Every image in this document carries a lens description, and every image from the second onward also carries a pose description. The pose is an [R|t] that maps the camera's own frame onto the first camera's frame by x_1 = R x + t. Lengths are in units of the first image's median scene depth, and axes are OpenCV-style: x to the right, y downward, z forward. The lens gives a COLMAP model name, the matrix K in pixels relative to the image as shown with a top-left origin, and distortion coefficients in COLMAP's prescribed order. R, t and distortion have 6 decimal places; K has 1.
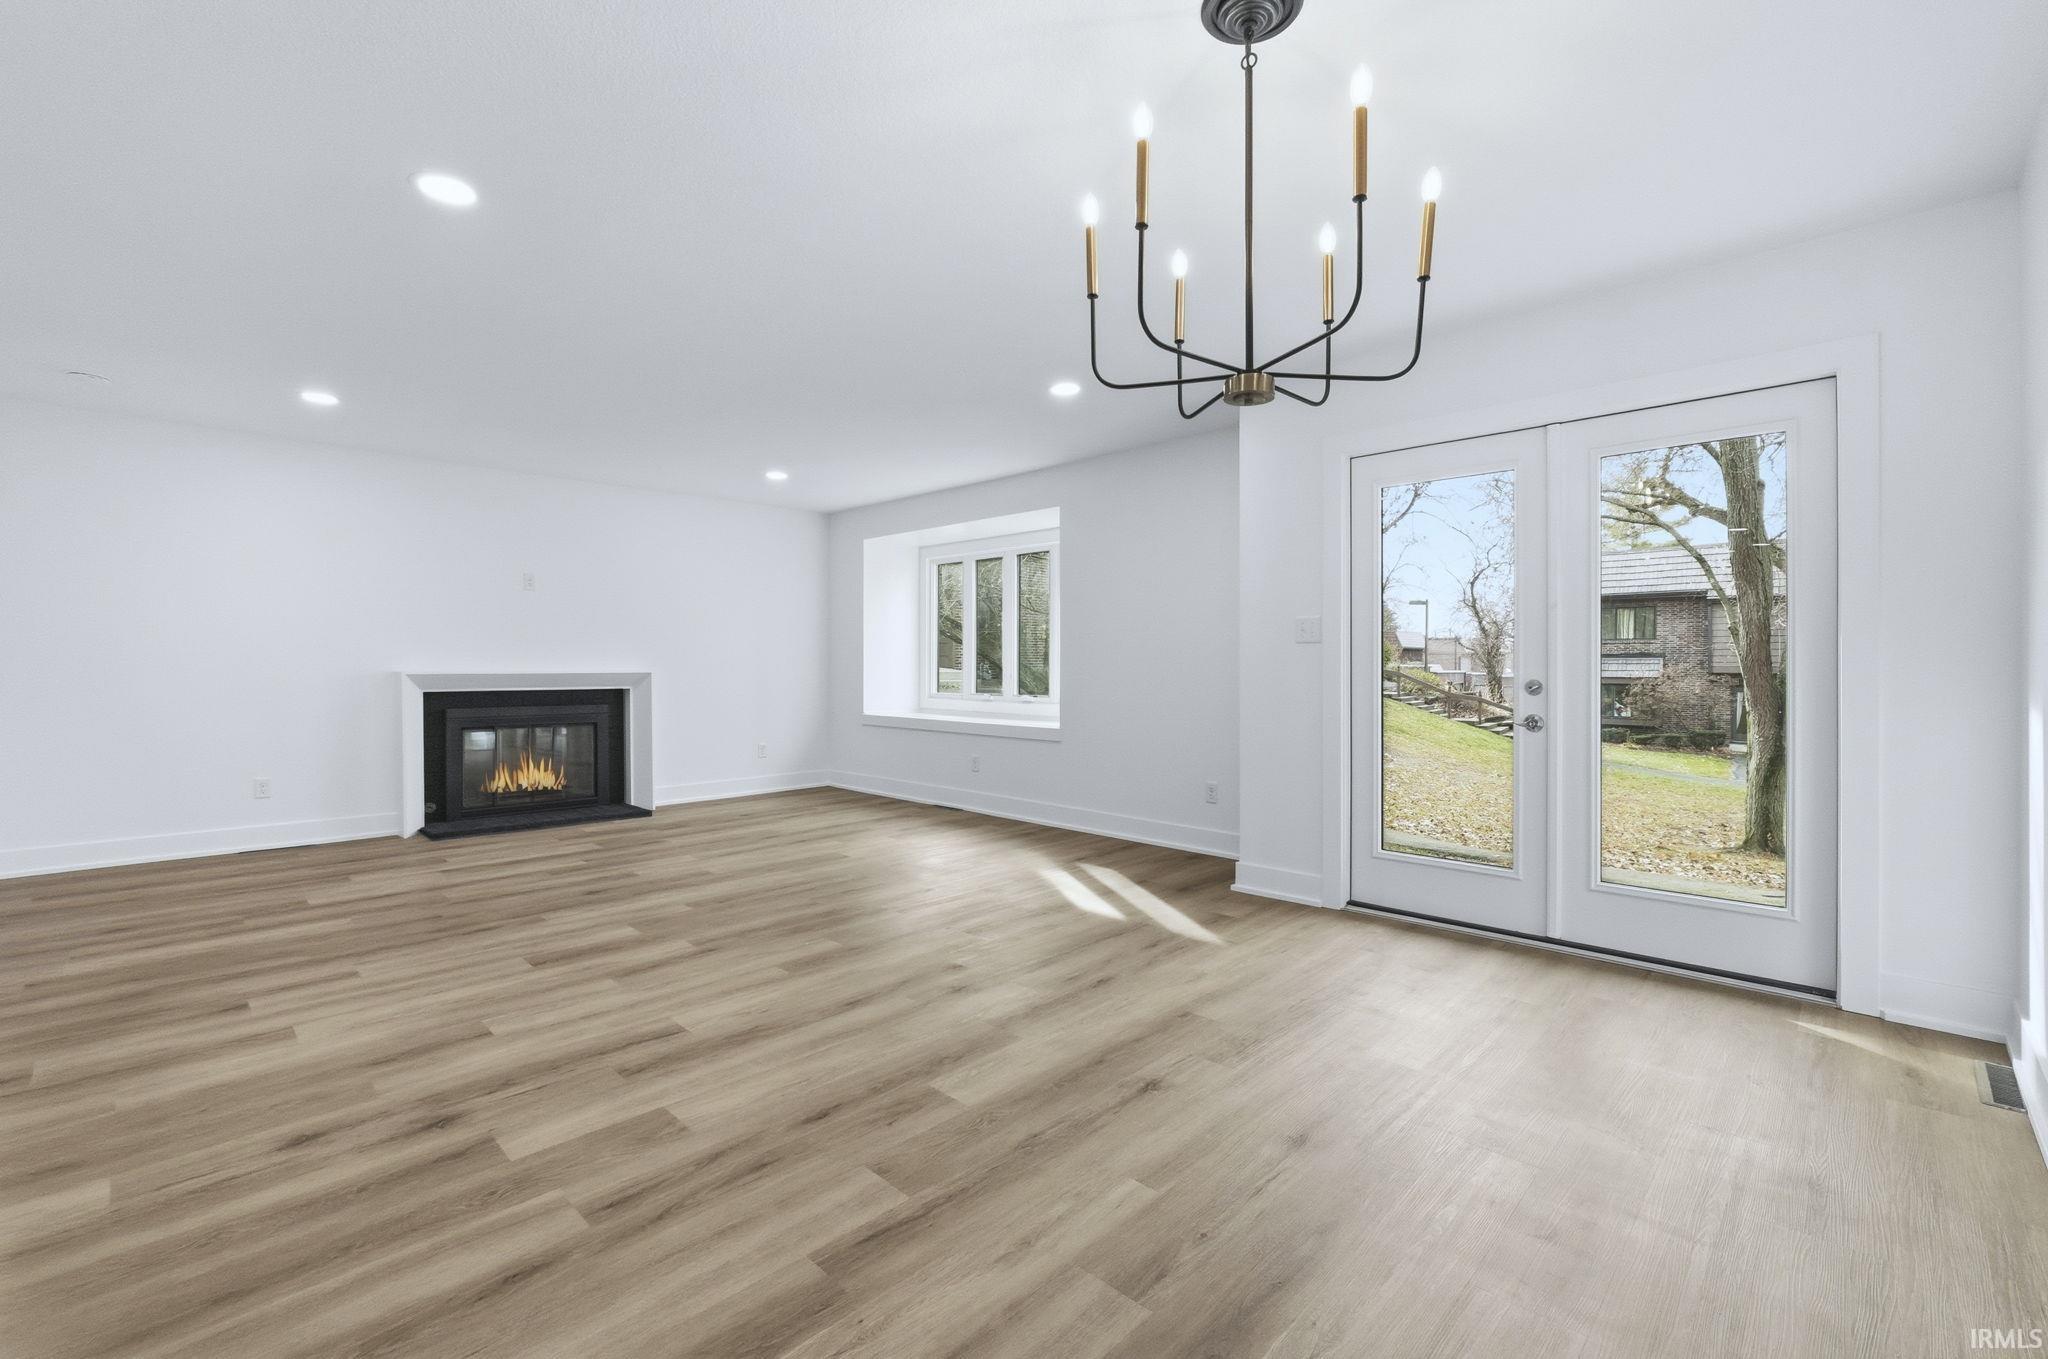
lens RADIAL K [[852.7, 0, 1026.7], [0, 852.7, 666.0], [0, 0, 1]] dist [-0.025179, 0.008746]
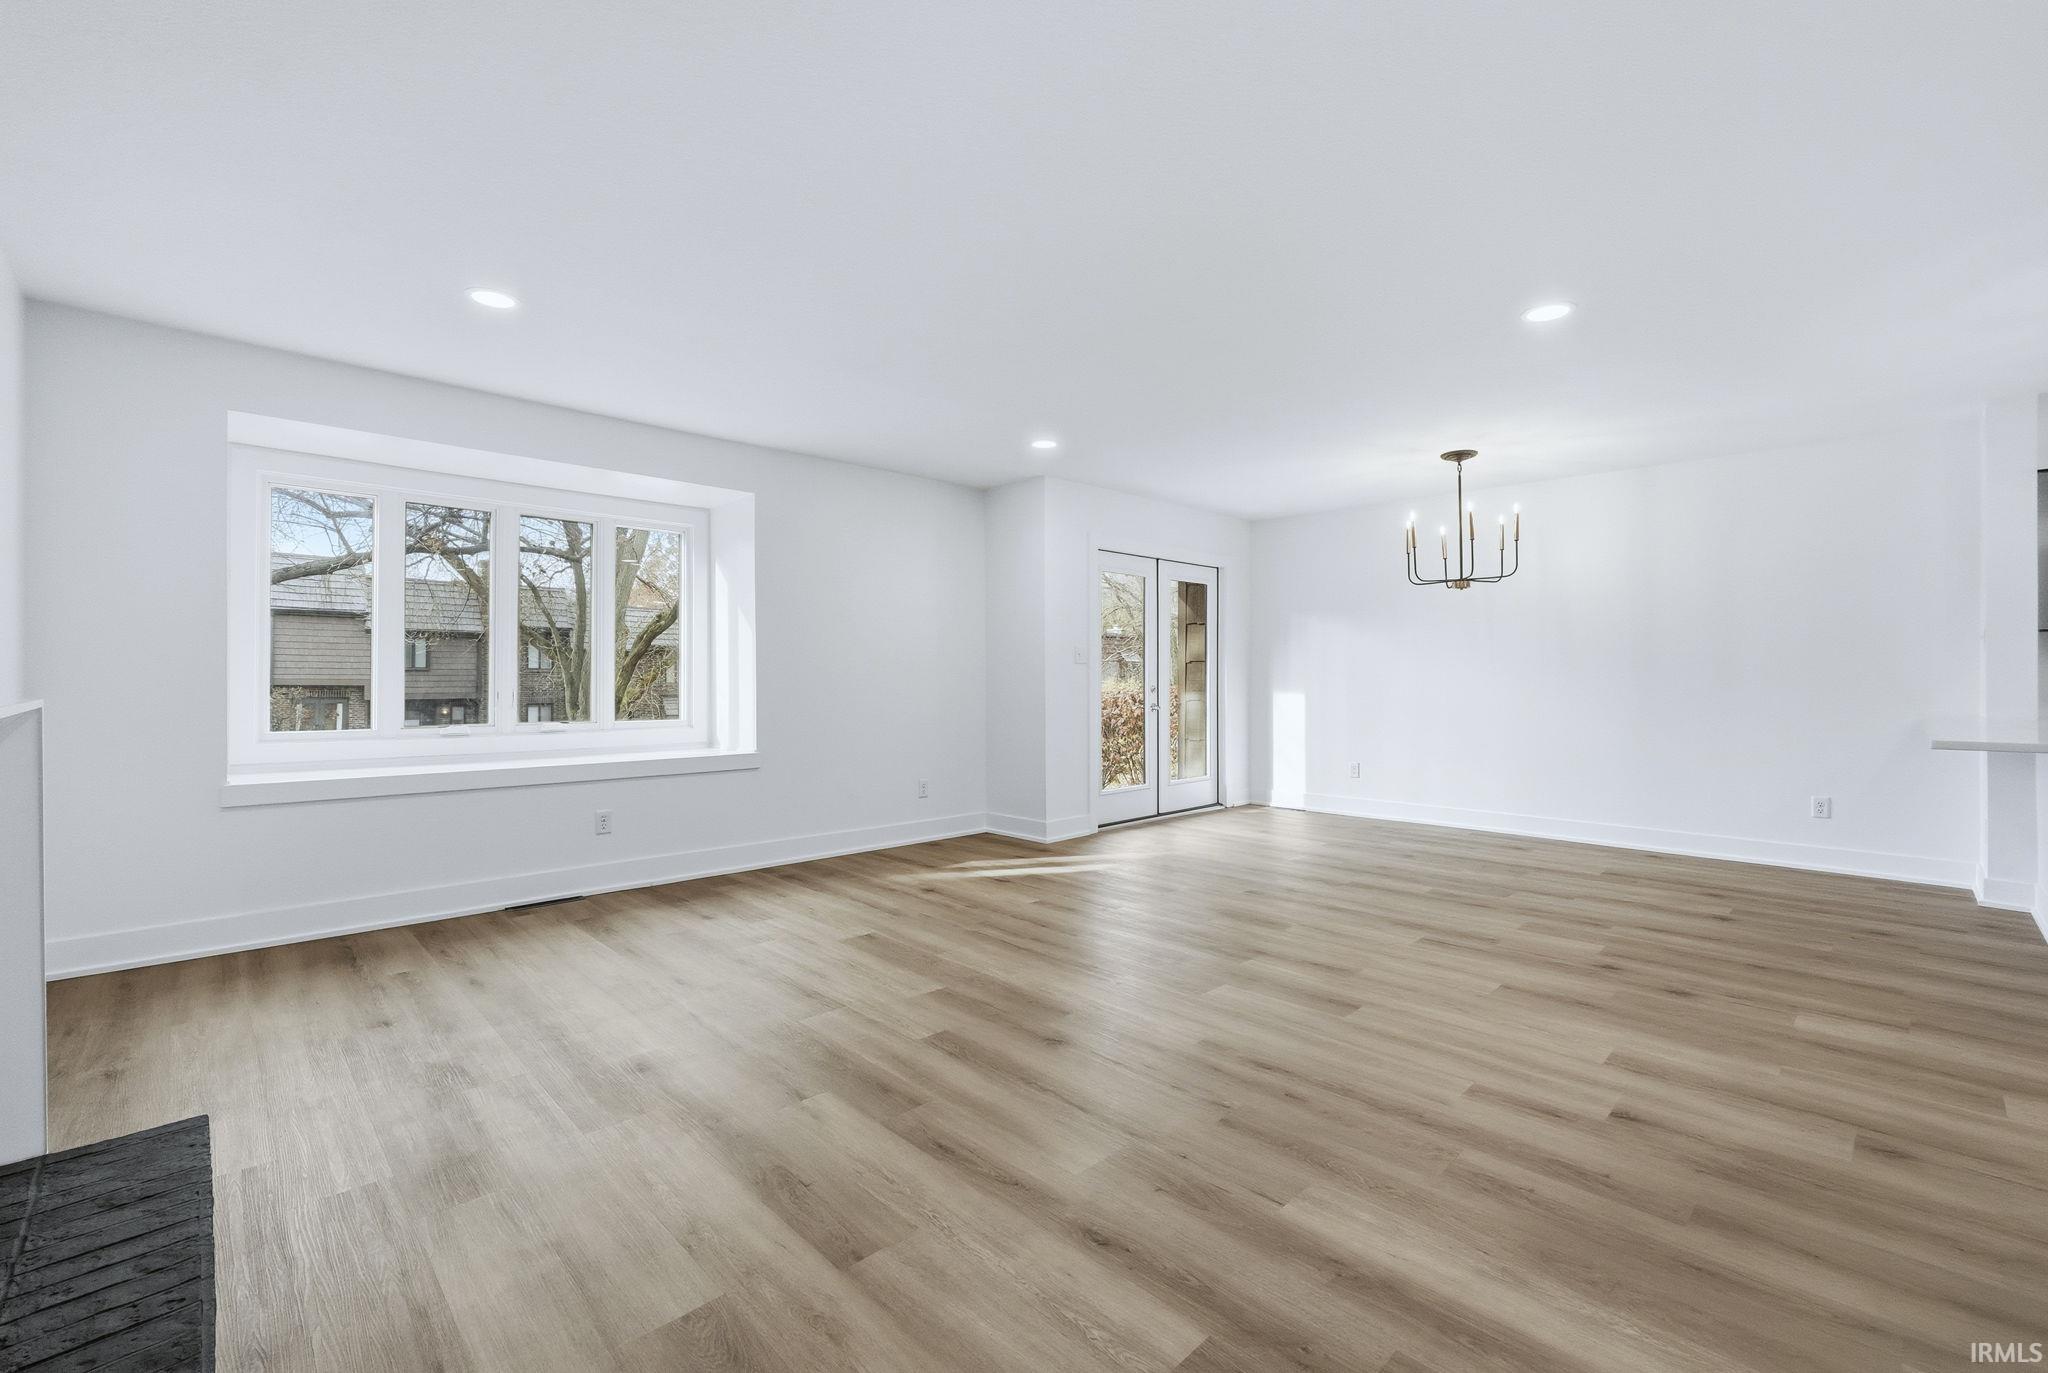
lens RADIAL K [[869.8, 0, 1044.8], [0, 869.8, 680.7], [0, 0, 1]] dist [-0.000821, -0.000244]
pose [[0.007818, -0.001263, 0.999969, -2.150708], [-0.000581, 0.999999, 0.001268, 0.004065], [-0.999969, -0.000591, 0.007817, 1.880581]]
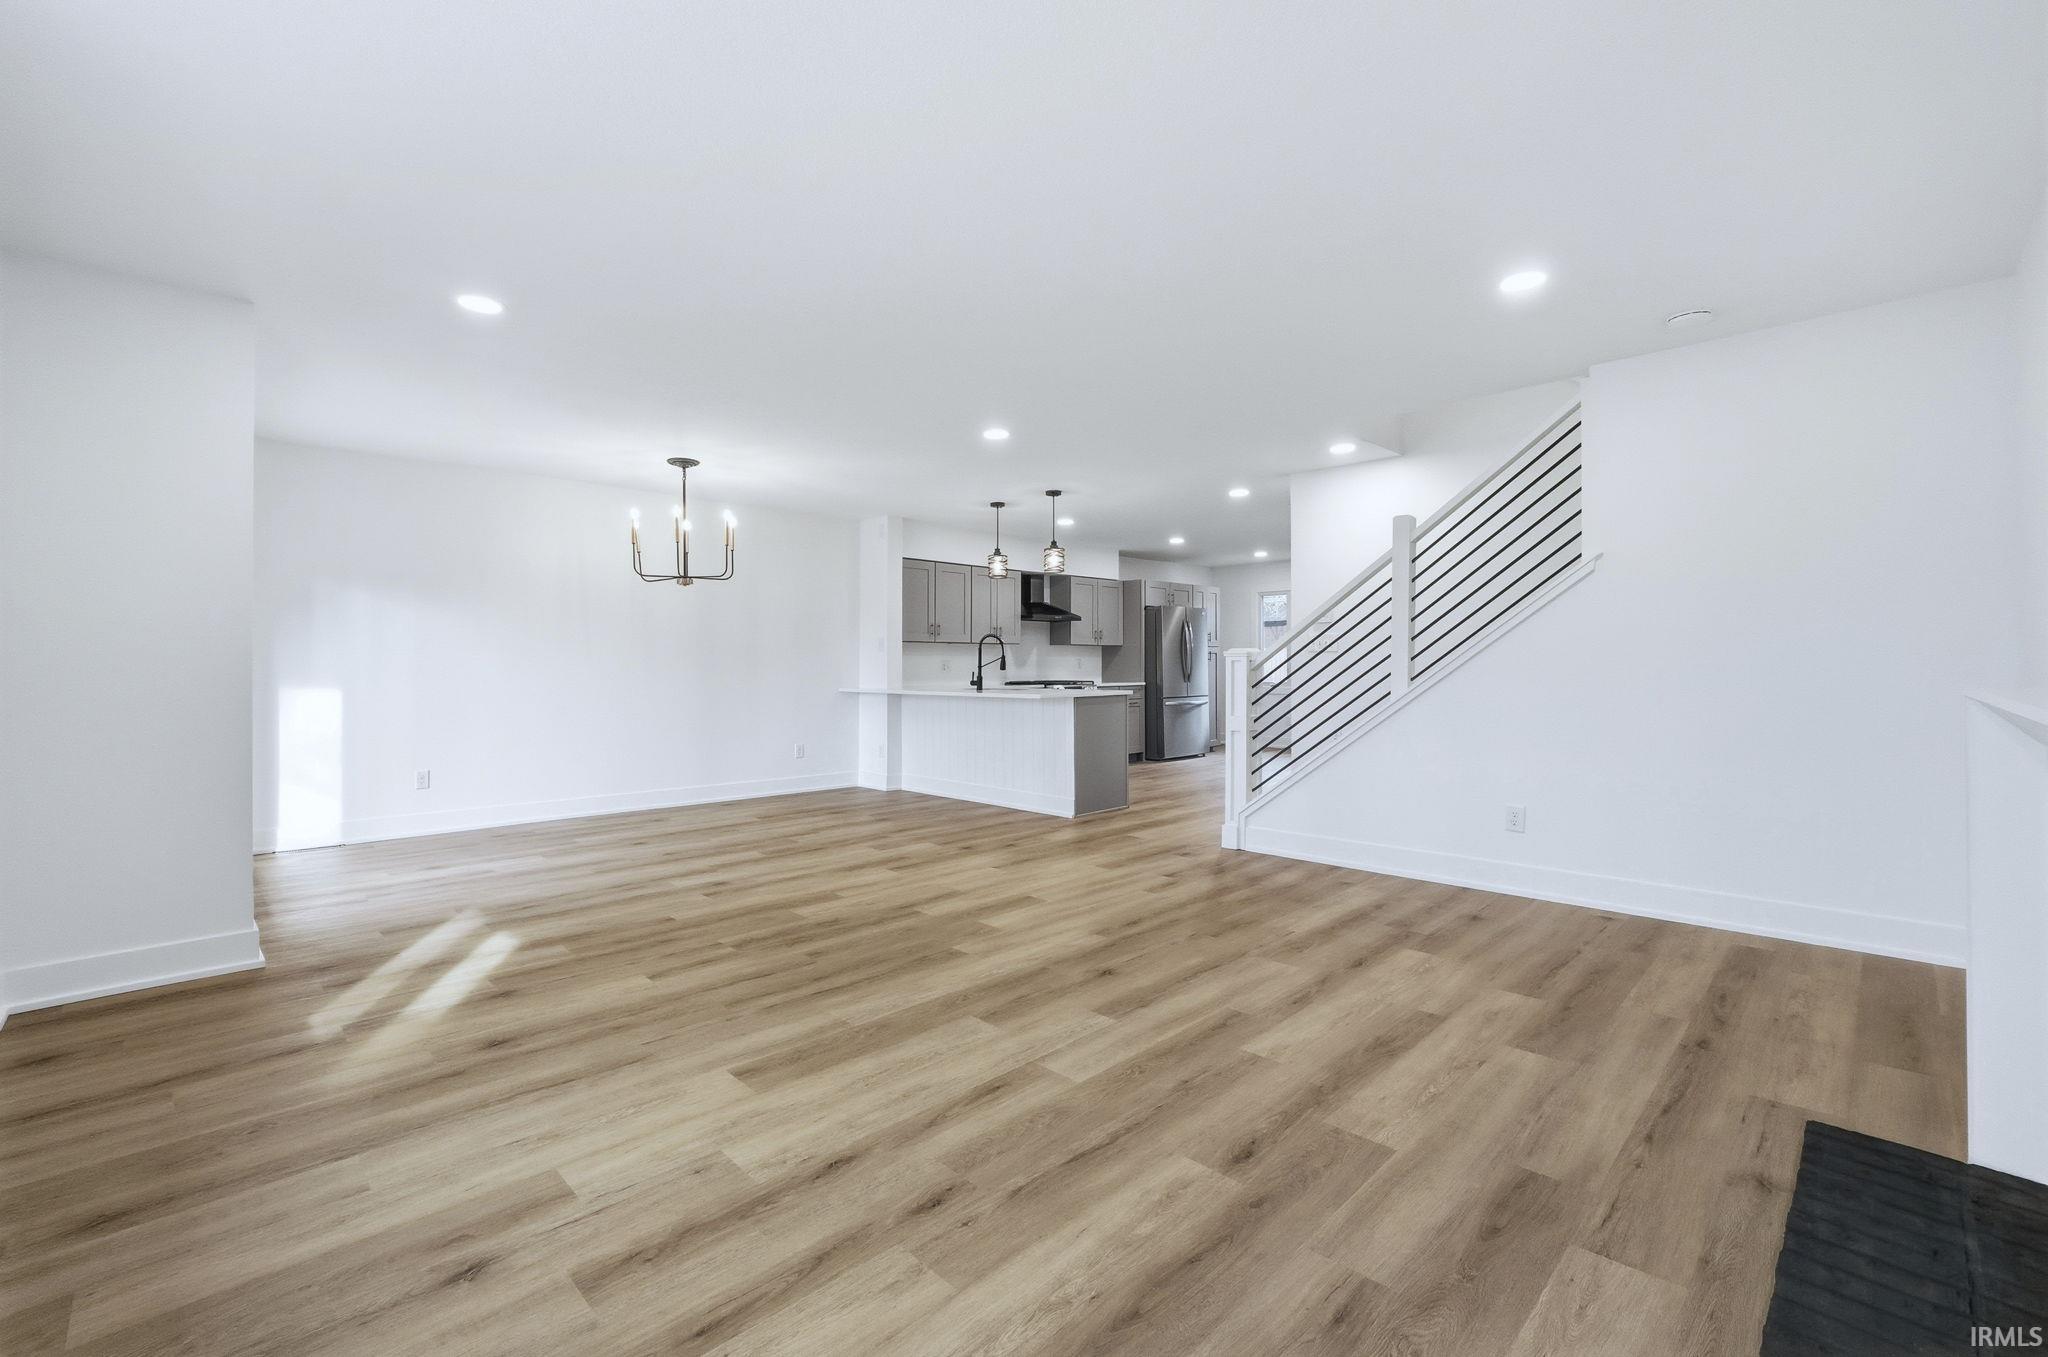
lens RADIAL K [[852.7, 0, 1026.7], [0, 852.7, 665.0], [0, 0, 1]] dist [-0.025179, 0.008746]
pose [[-0.999937, 0.005463, 0.009853, -0.827498], [0.005431, 0.999980, -0.003190, 0.008046], [-0.009870, -0.003136, -0.999946, 3.266325]]
